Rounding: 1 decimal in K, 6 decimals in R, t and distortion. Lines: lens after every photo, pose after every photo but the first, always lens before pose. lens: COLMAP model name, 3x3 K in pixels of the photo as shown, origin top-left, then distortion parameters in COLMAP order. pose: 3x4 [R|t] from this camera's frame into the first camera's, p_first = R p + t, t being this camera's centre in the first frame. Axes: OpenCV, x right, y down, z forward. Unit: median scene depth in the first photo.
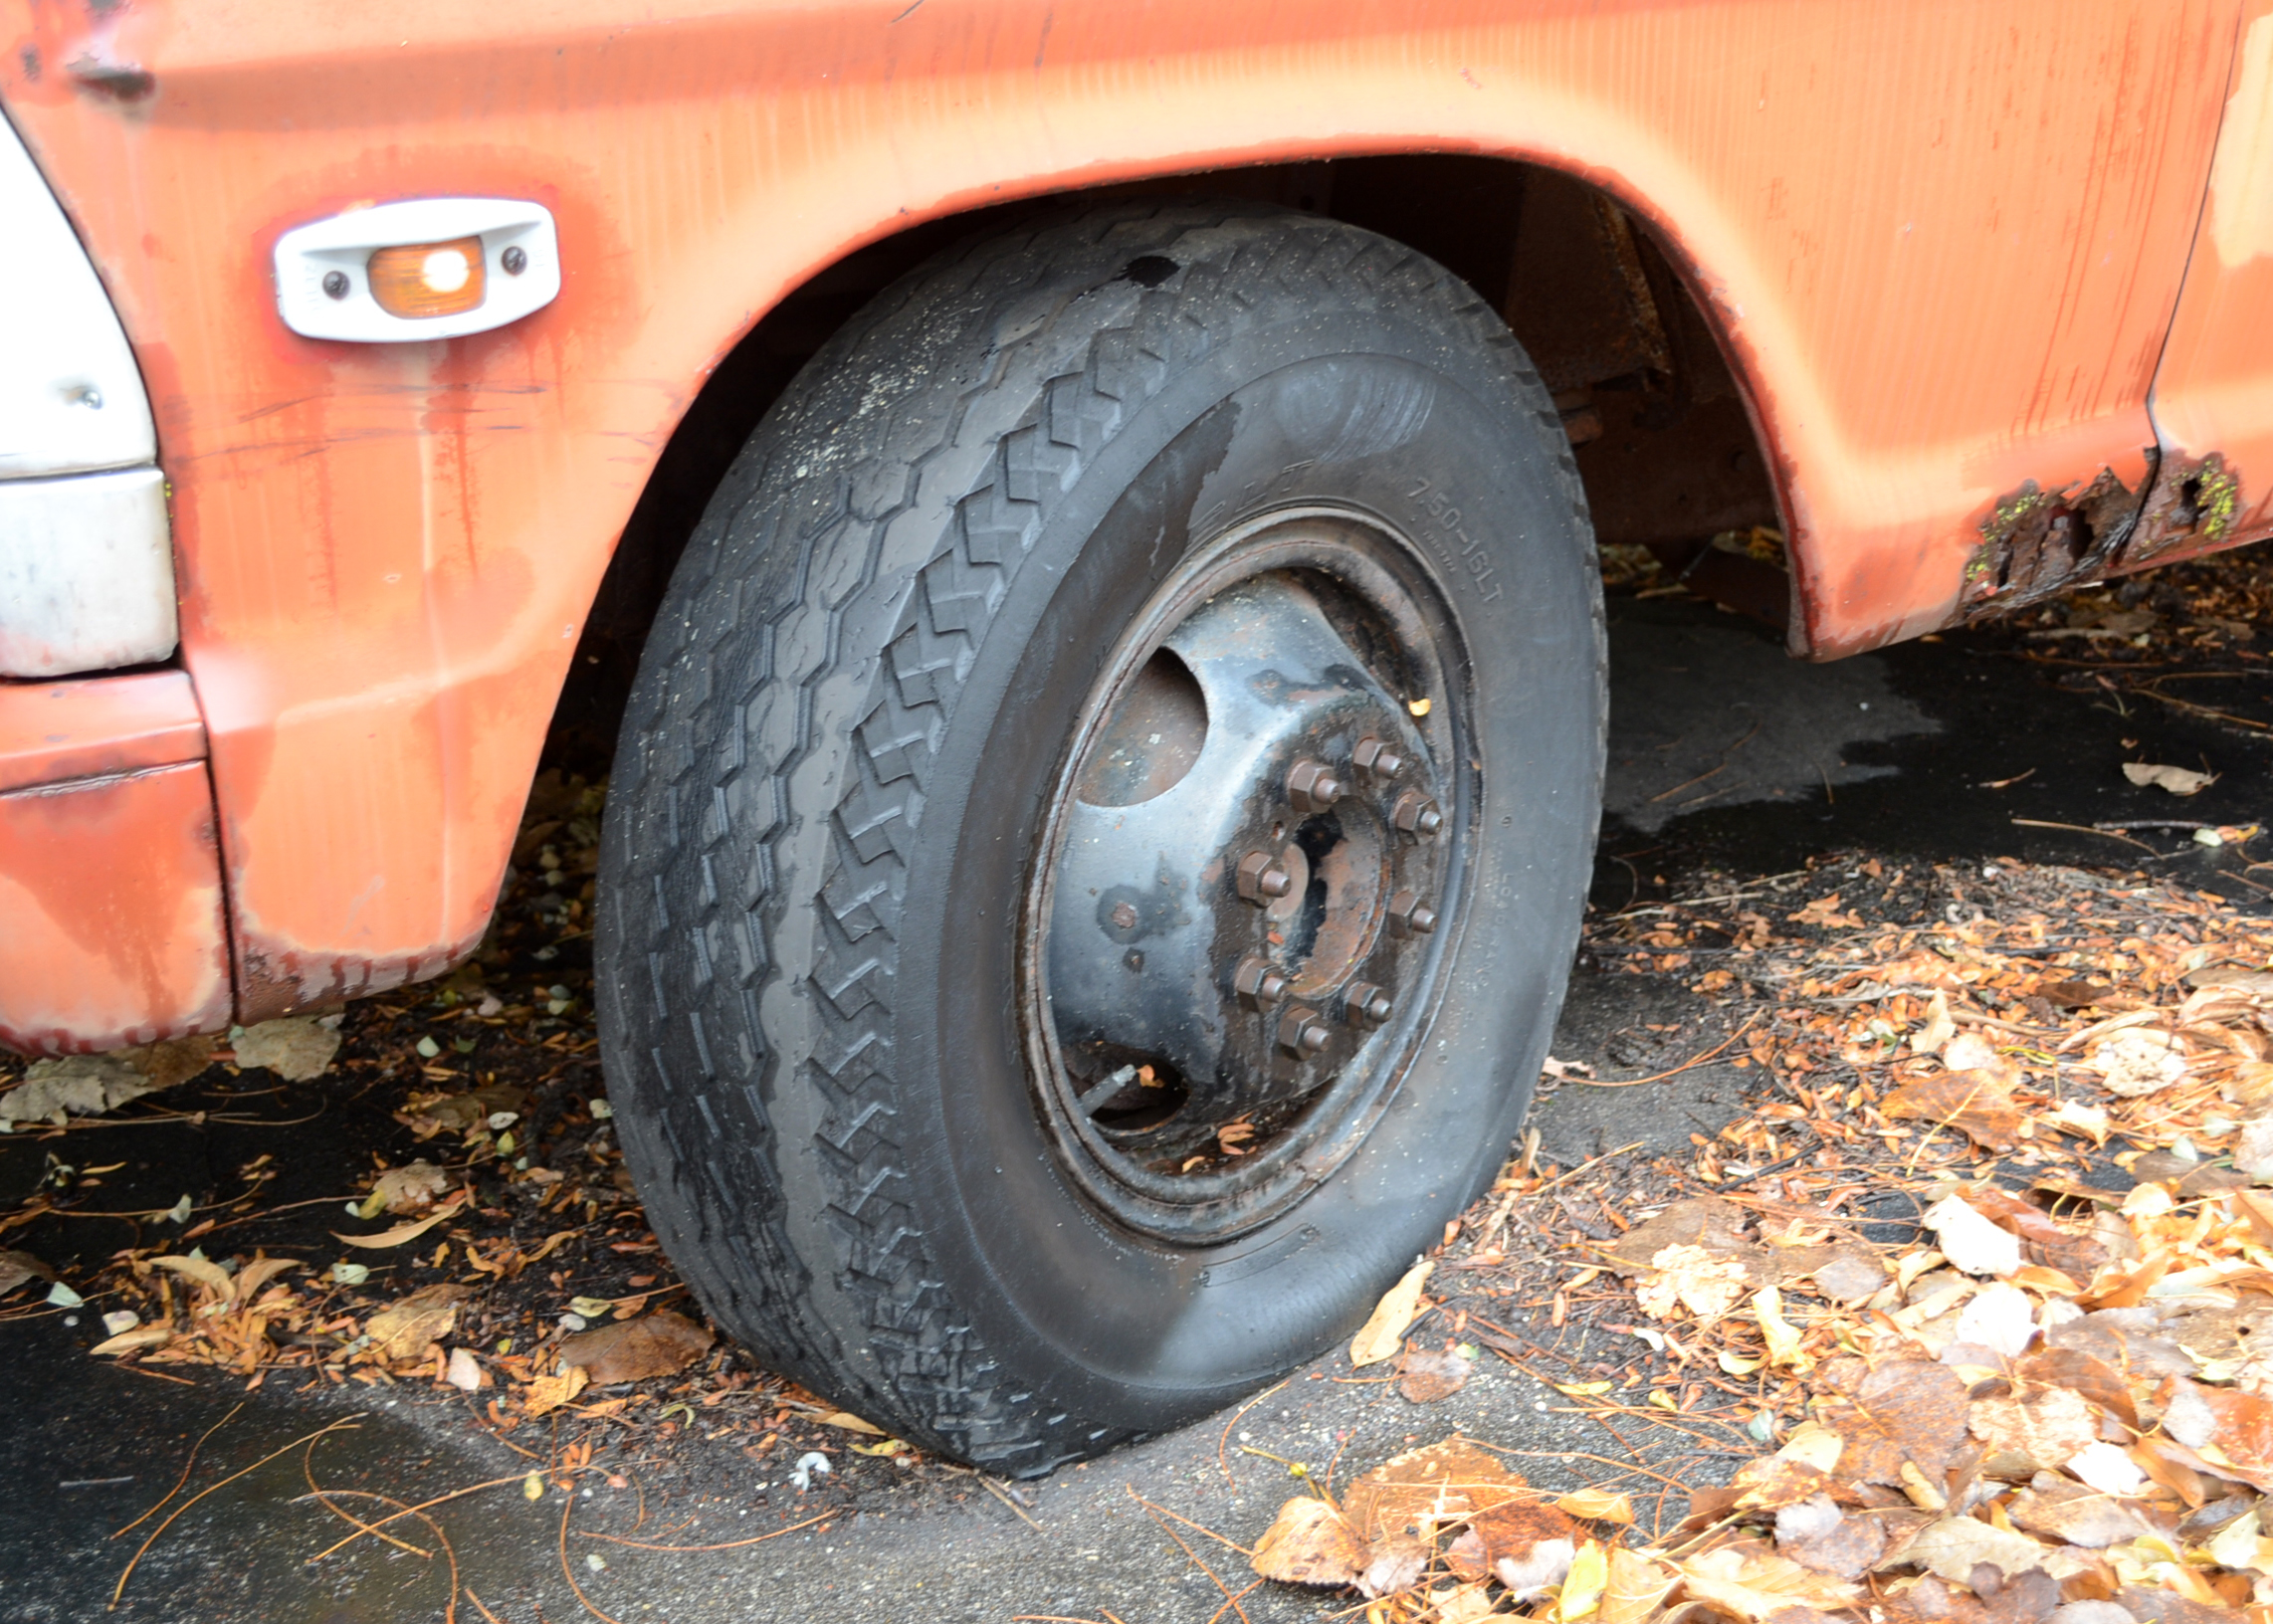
lens RADIAL K [[2811.4, 0, 1137.1], [0, 2811.4, 813.1], [0, 0, 1]] dist [-0.030984, 0.000000]
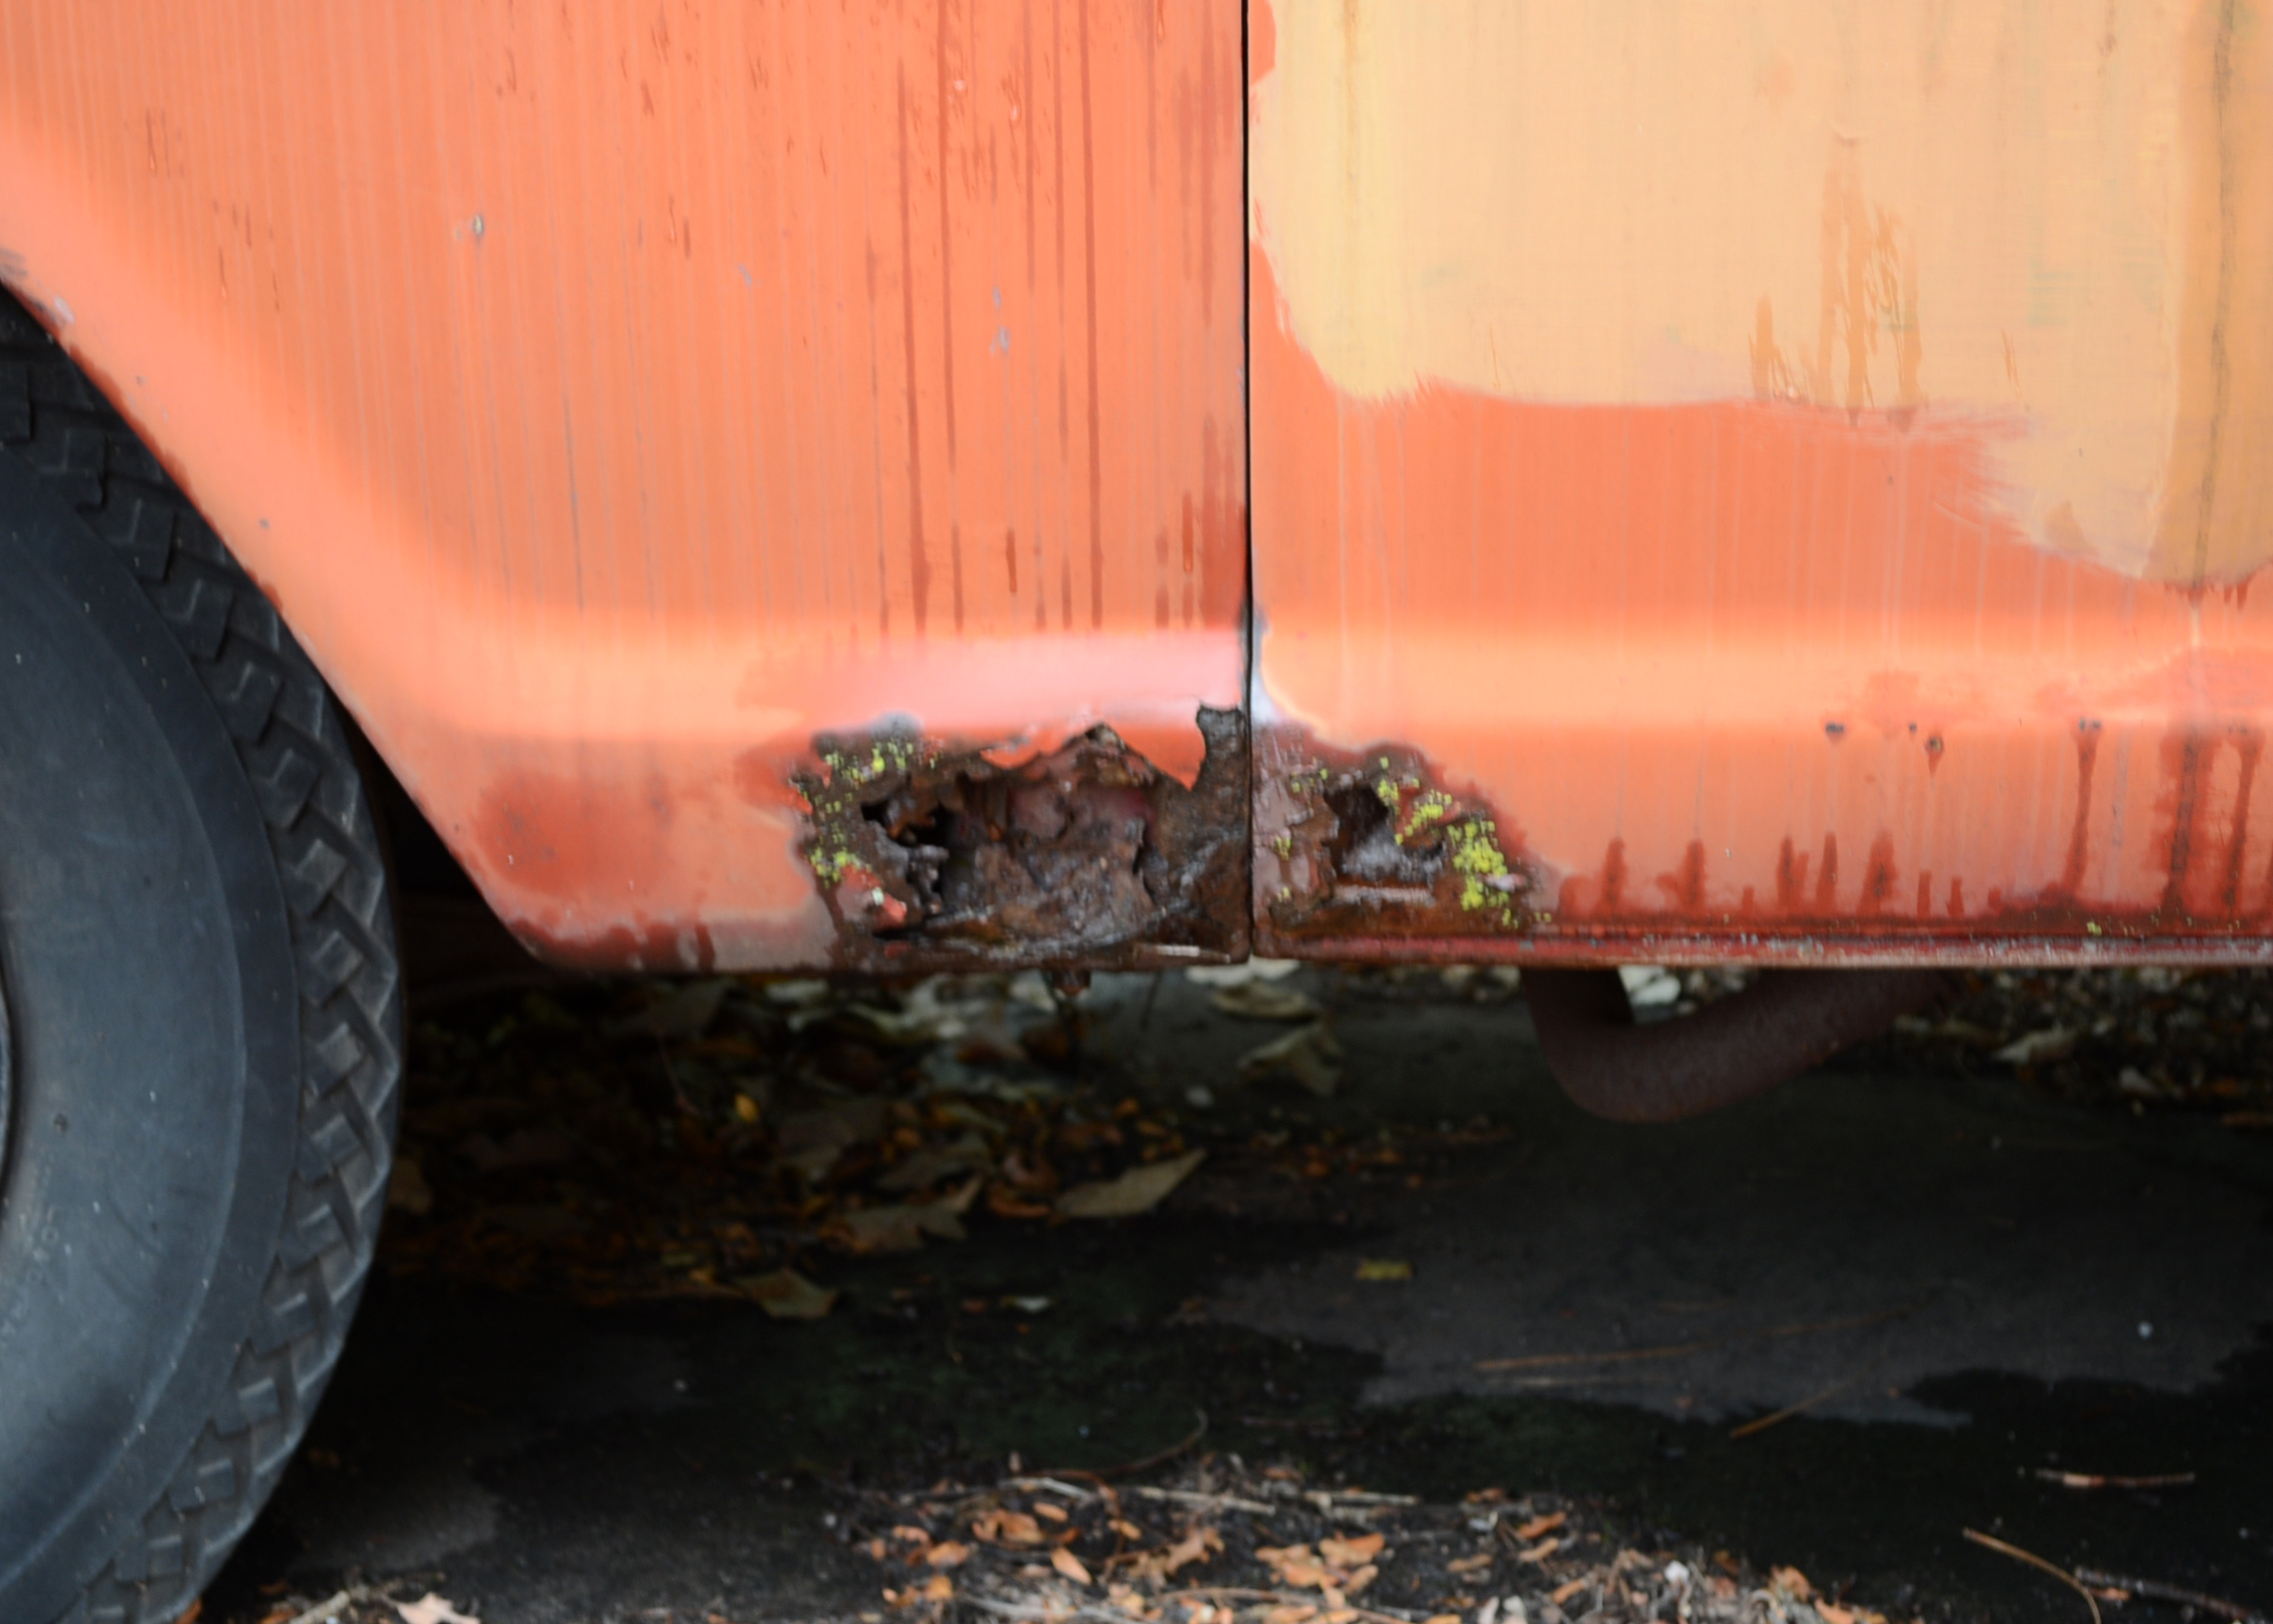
lens RADIAL K [[4672.7, 0, 1137.3], [0, 4672.7, 811.4], [0, 0, 1]] dist [0.029410, 0.000000]
pose [[0.839621, 0.150282, -0.521968, 0.869511], [-0.220566, 0.972500, -0.074799, -0.040196], [0.496373, 0.177931, 0.849679, 0.223743]]
